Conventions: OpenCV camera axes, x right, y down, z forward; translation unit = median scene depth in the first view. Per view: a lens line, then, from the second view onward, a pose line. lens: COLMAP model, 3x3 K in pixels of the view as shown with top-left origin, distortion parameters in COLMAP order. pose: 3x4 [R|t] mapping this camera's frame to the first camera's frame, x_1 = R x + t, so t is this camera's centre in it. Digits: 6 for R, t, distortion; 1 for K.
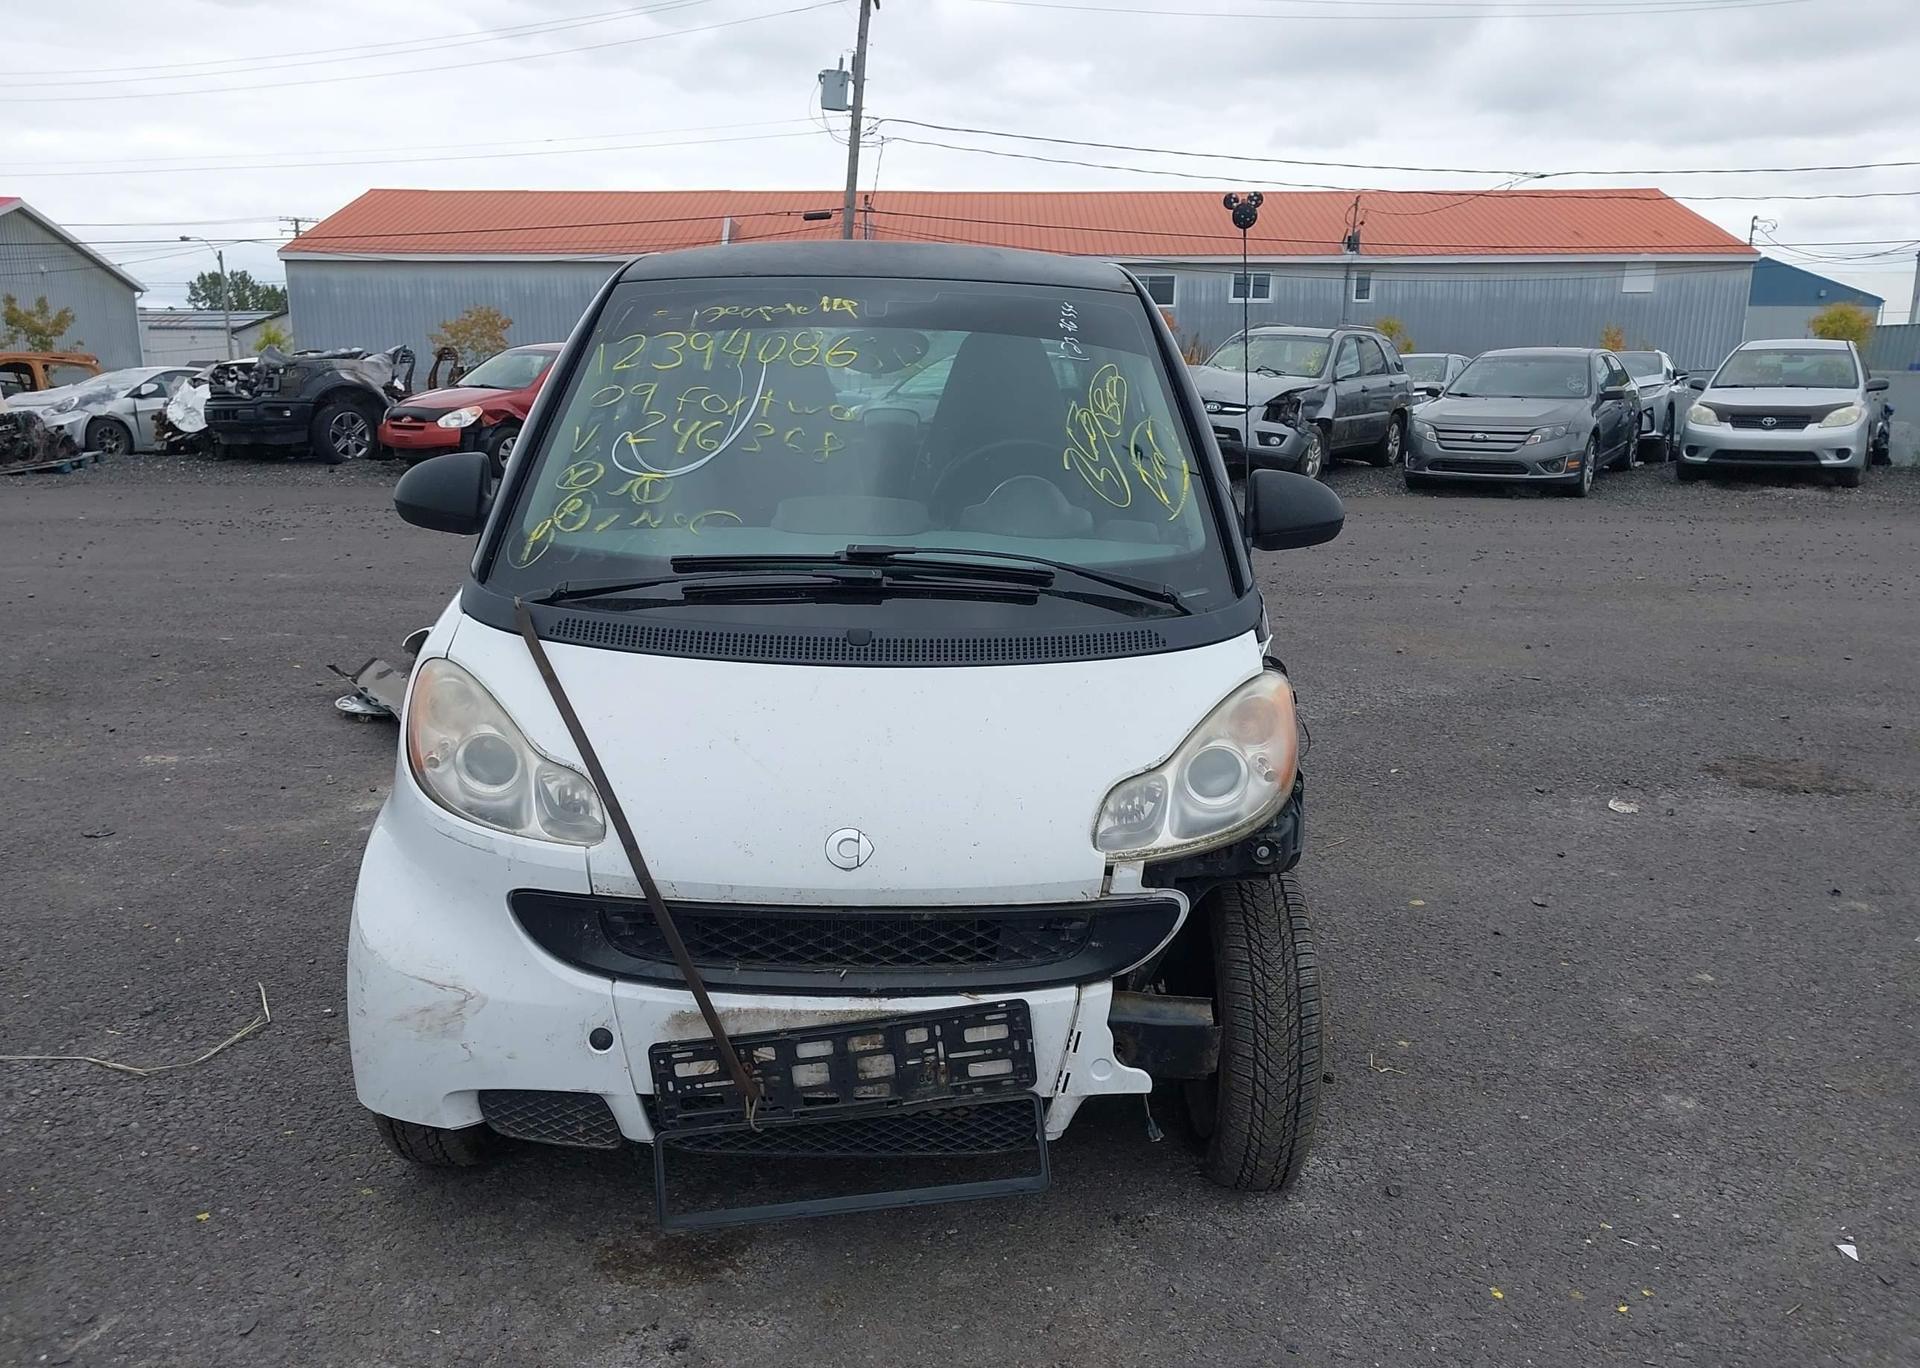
lens RADIAL K [[1529.8, 0, 929.7], [0, 1529.8, 680.1], [0, 0, 1]] dist [0.040580, -0.046015]
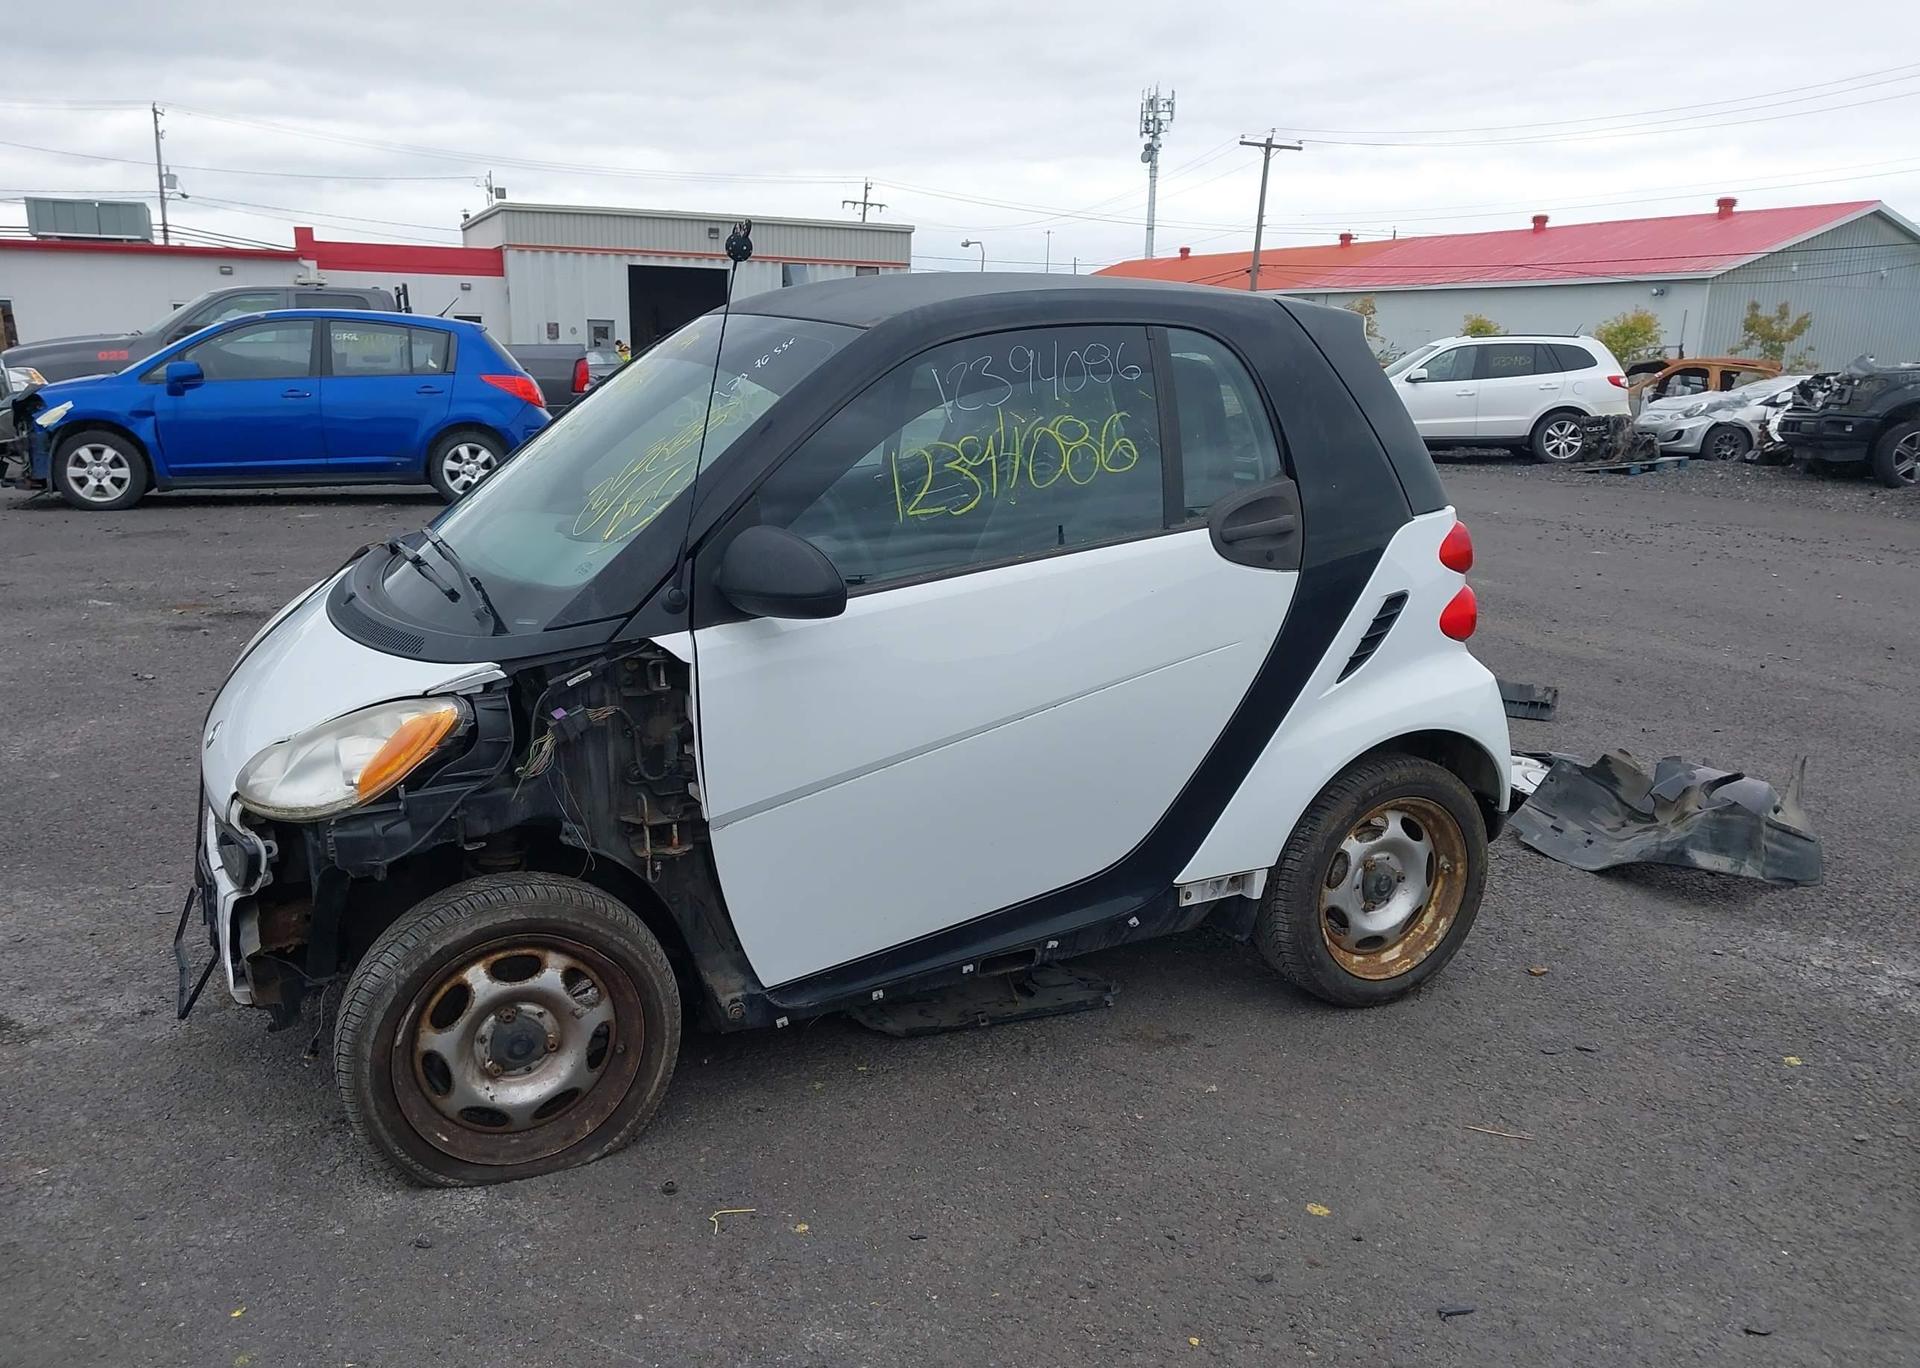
lens RADIAL K [[1529.8, 0, 941.0], [0, 1529.8, 701.9], [0, 0, 1]] dist [0.040580, -0.046015]
pose [[0.443510, 0.209933, -0.871336, 0.170414], [-0.199432, 0.970924, 0.132416, -0.027826], [0.873800, 0.115044, 0.472482, 0.106382]]
